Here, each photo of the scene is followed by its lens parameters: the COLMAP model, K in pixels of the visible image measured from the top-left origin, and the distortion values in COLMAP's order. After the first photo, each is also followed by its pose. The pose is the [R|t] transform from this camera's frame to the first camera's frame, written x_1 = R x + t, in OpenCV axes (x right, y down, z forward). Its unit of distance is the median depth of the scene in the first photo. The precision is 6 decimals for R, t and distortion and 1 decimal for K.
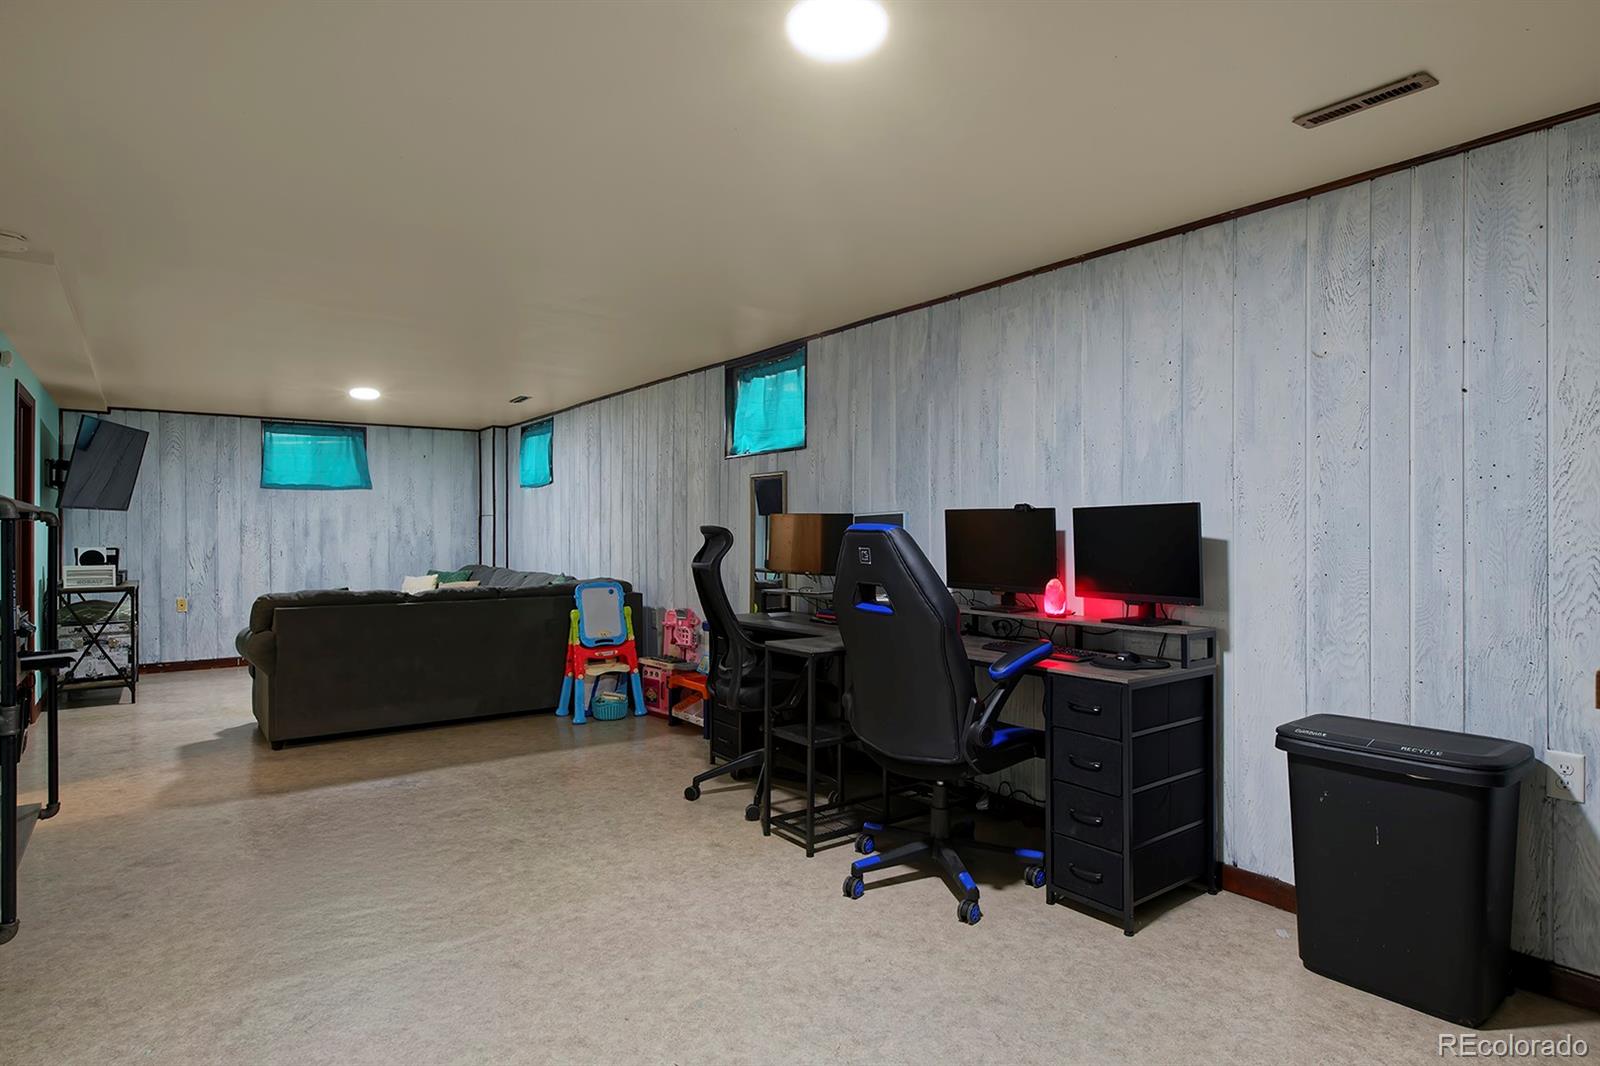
lens RADIAL K [[877.2, 0, 804.0], [0, 877.2, 529.3], [0, 0, 1]] dist [-0.011967, -0.000630]
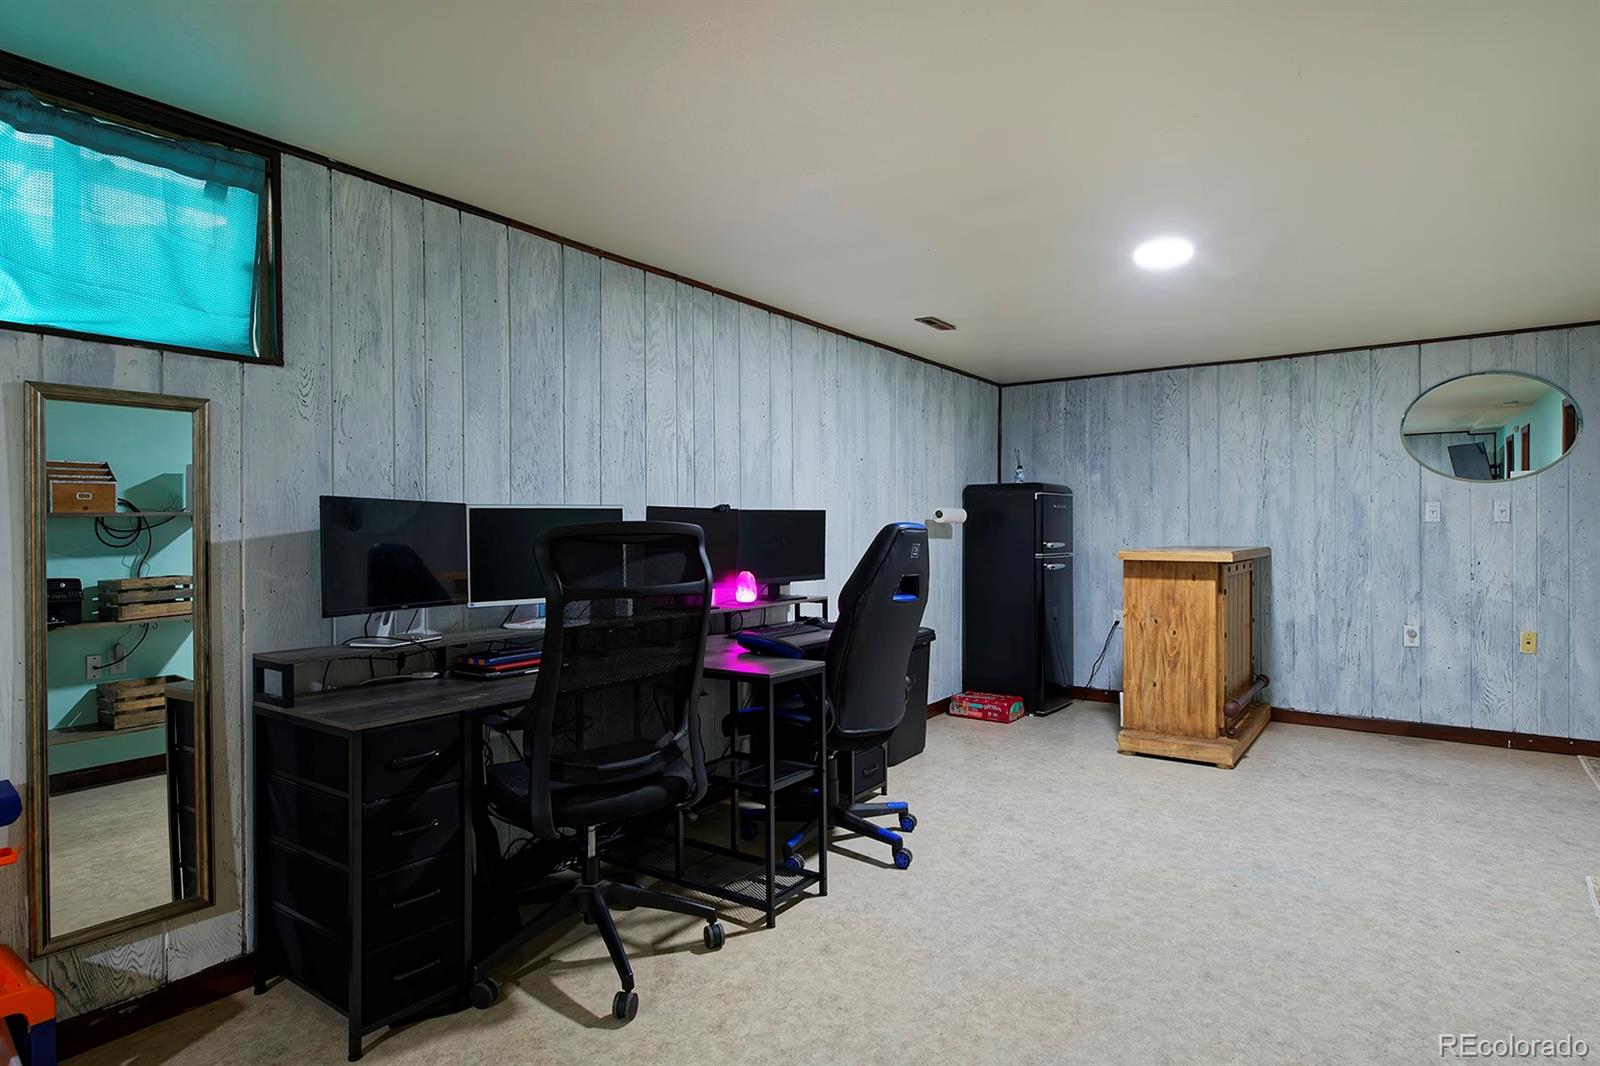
lens RADIAL K [[877.2, 0, 804.0], [0, 877.2, 529.3], [0, 0, 1]] dist [-0.011967, -0.000630]
pose [[-0.308684, -0.000843, 0.951164, -0.920172], [0.001393, 0.999998, 0.001339, 0.000203], [-0.951164, 0.001738, -0.308682, 1.425031]]
